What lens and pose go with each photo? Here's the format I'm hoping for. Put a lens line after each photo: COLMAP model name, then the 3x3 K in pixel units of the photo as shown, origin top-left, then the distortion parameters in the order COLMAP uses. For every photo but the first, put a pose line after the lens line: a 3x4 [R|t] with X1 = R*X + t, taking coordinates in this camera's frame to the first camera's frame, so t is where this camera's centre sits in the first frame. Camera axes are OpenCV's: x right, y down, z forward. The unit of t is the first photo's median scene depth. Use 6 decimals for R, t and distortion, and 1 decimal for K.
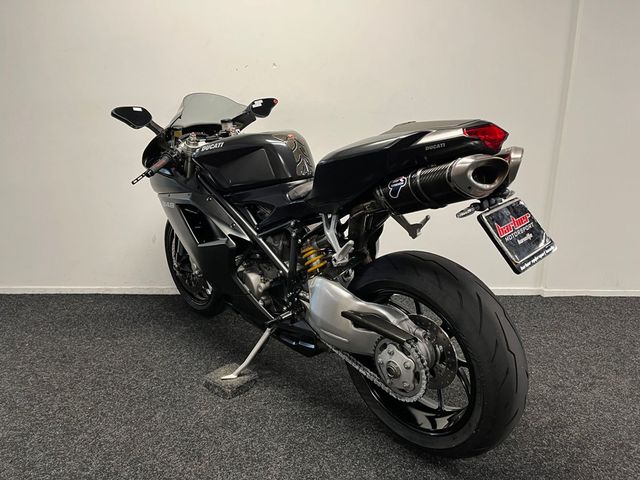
lens RADIAL K [[481.9, 0, 322.5], [0, 481.9, 238.4], [0, 0, 1]] dist [0.086155, -0.119216]
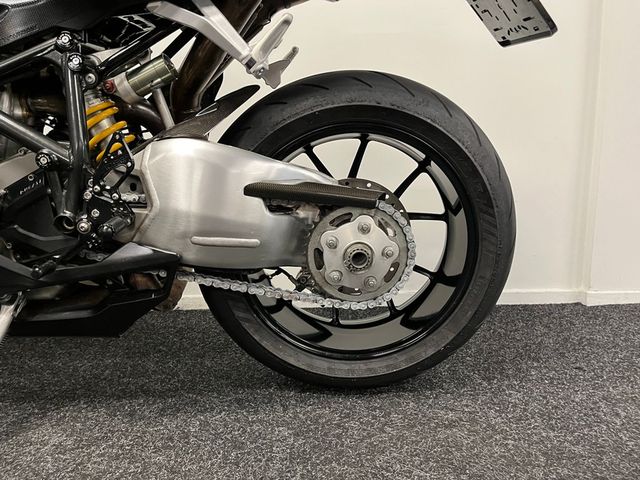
lens RADIAL K [[481.9, 0, 322.5], [0, 481.9, 238.4], [0, 0, 1]] dist [0.086155, -0.119216]
pose [[0.658063, -0.148816, 0.738110, -0.275693], [0.197794, 0.980013, 0.021245, 0.194829], [-0.726519, 0.132014, 0.674346, 0.539245]]
